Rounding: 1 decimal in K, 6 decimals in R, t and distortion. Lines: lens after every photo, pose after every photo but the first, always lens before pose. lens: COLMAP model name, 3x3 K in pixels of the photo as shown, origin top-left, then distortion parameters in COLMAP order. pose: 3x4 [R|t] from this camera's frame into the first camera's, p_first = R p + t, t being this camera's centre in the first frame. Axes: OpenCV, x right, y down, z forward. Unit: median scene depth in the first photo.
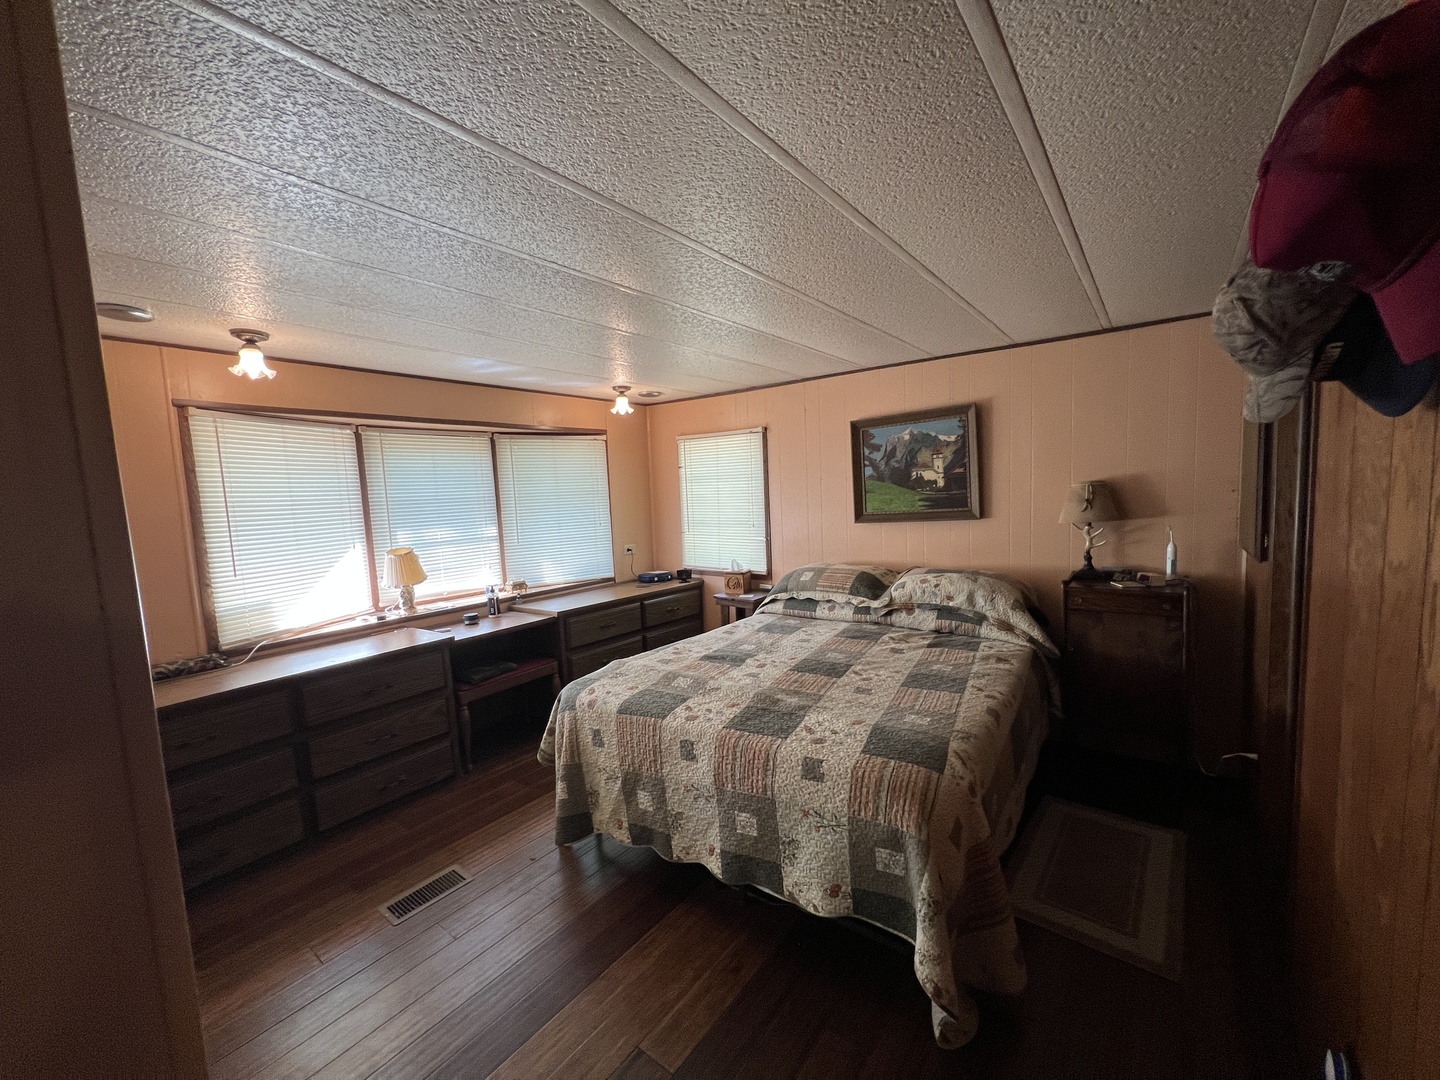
lens RADIAL K [[577.4, 0, 720.1], [0, 577.4, 541.0], [0, 0, 1]] dist [-0.001358, 0.000095]
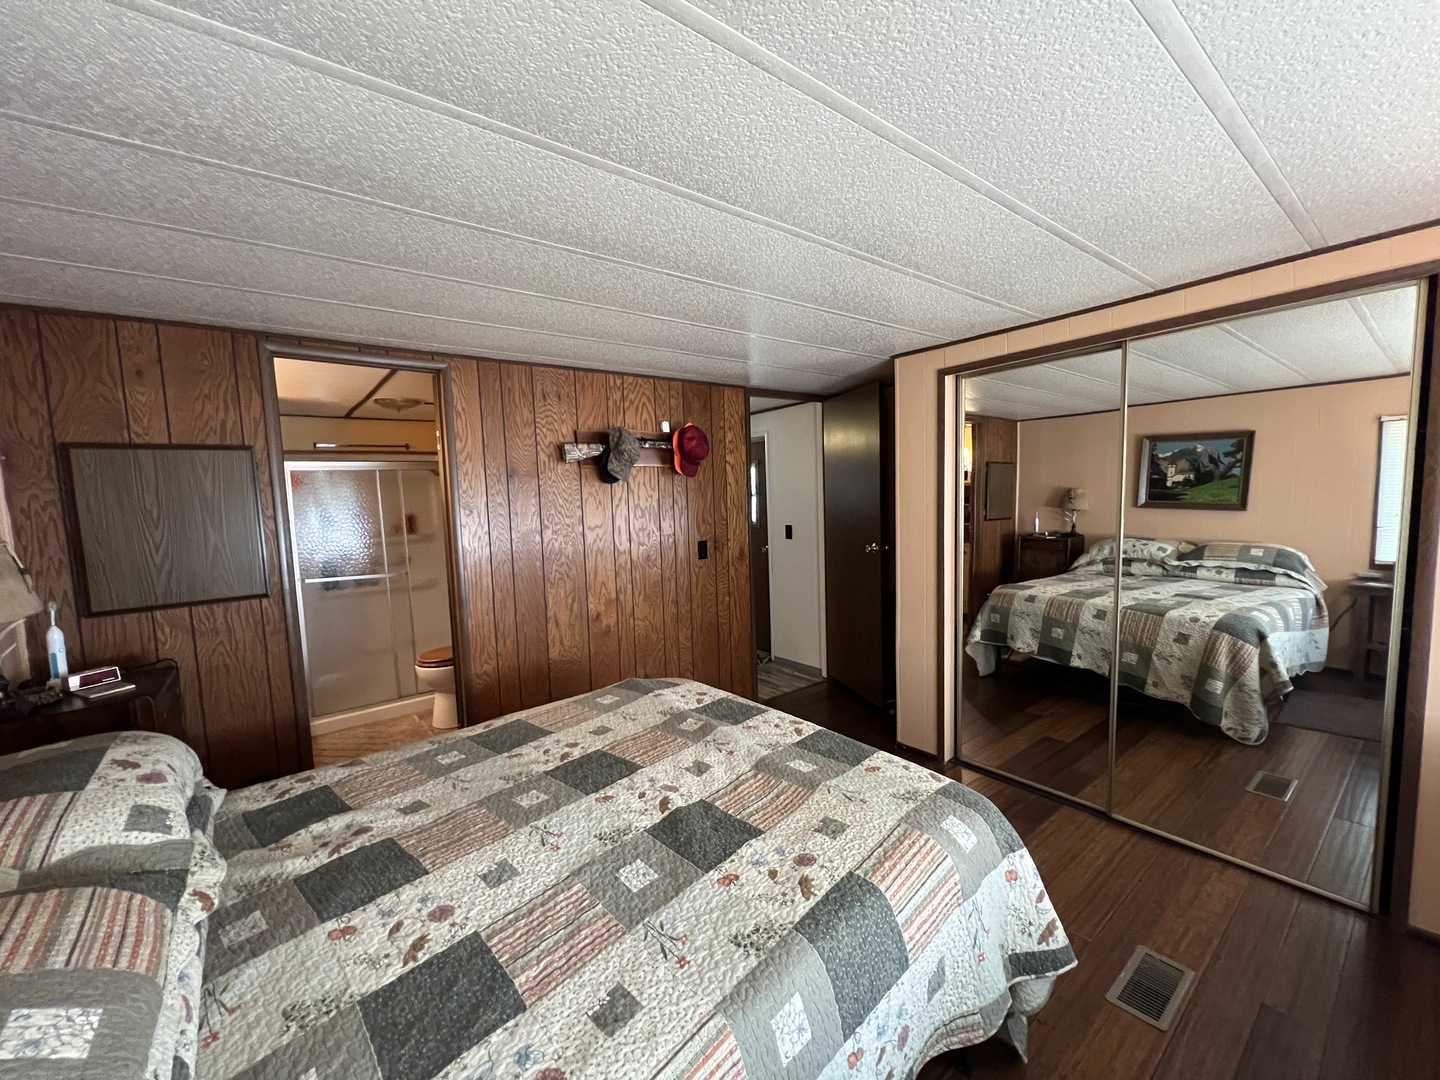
lens RADIAL K [[579.6, 0, 719.3], [0, 579.6, 542.4], [0, 0, 1]] dist [-0.002544, 0.001055]
pose [[-0.966919, 0.050377, 0.250059, -0.131076], [0.094649, 0.981179, 0.168316, -0.125219], [-0.236873, 0.186416, -0.953489, 1.359459]]
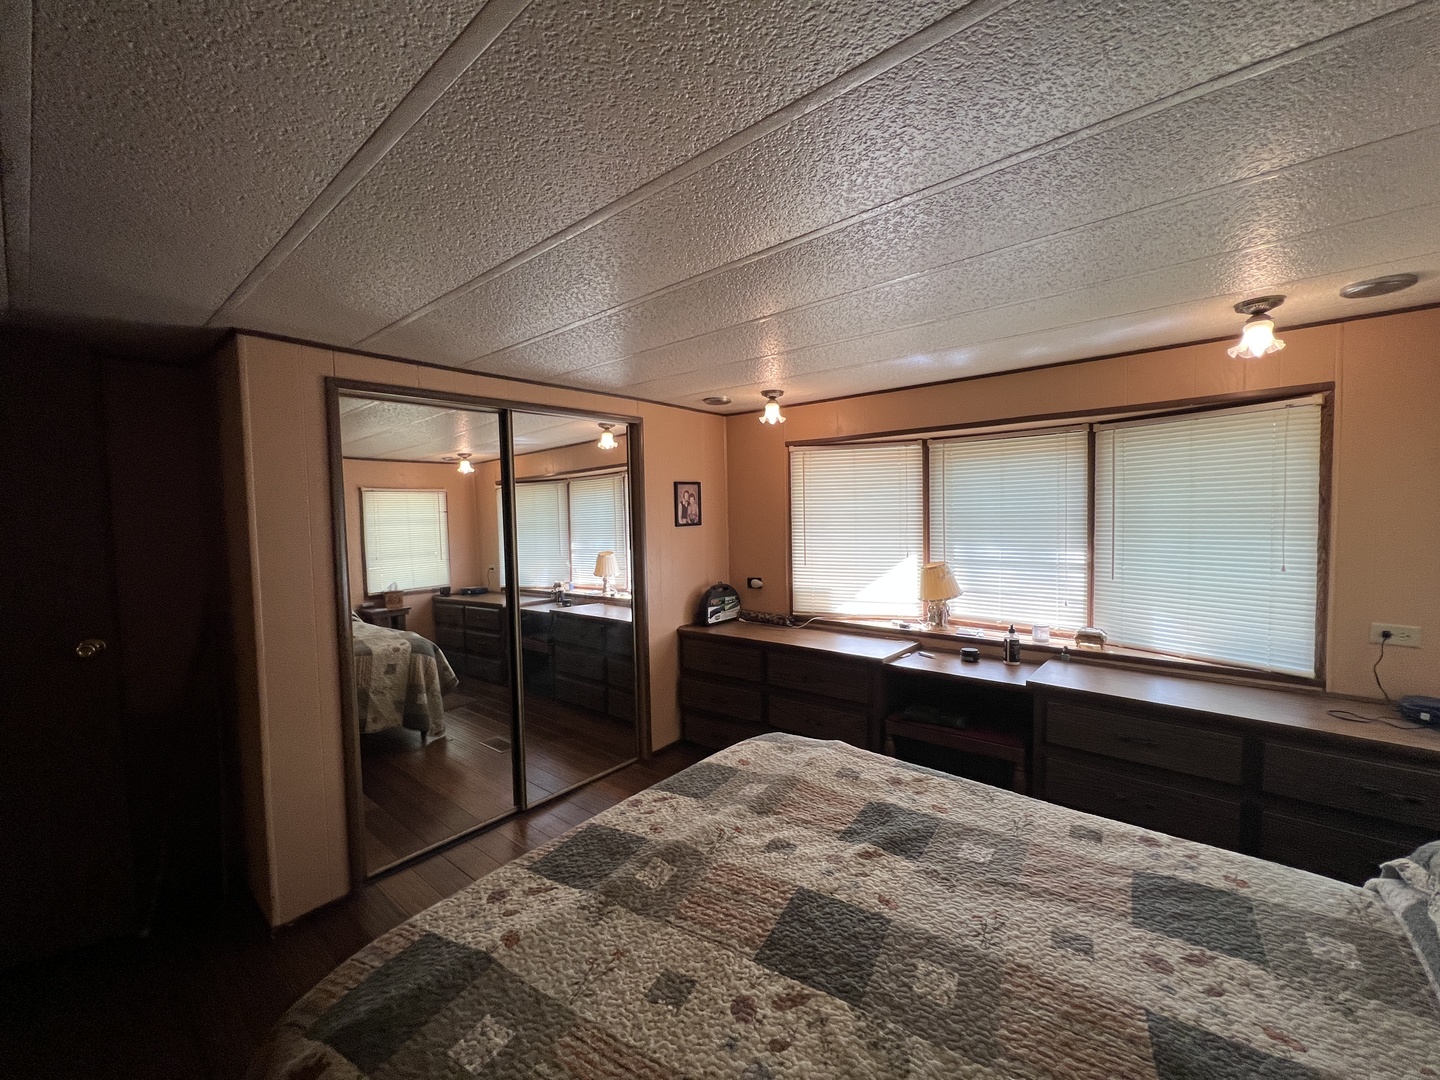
lens RADIAL K [[579.6, 0, 719.3], [0, 579.6, 542.4], [0, 0, 1]] dist [-0.002544, 0.001055]
pose [[-0.040329, 0.091153, -0.995020, 0.514131], [-0.072097, 0.992969, 0.093887, -0.102129], [0.996582, 0.075524, -0.033473, 0.791999]]
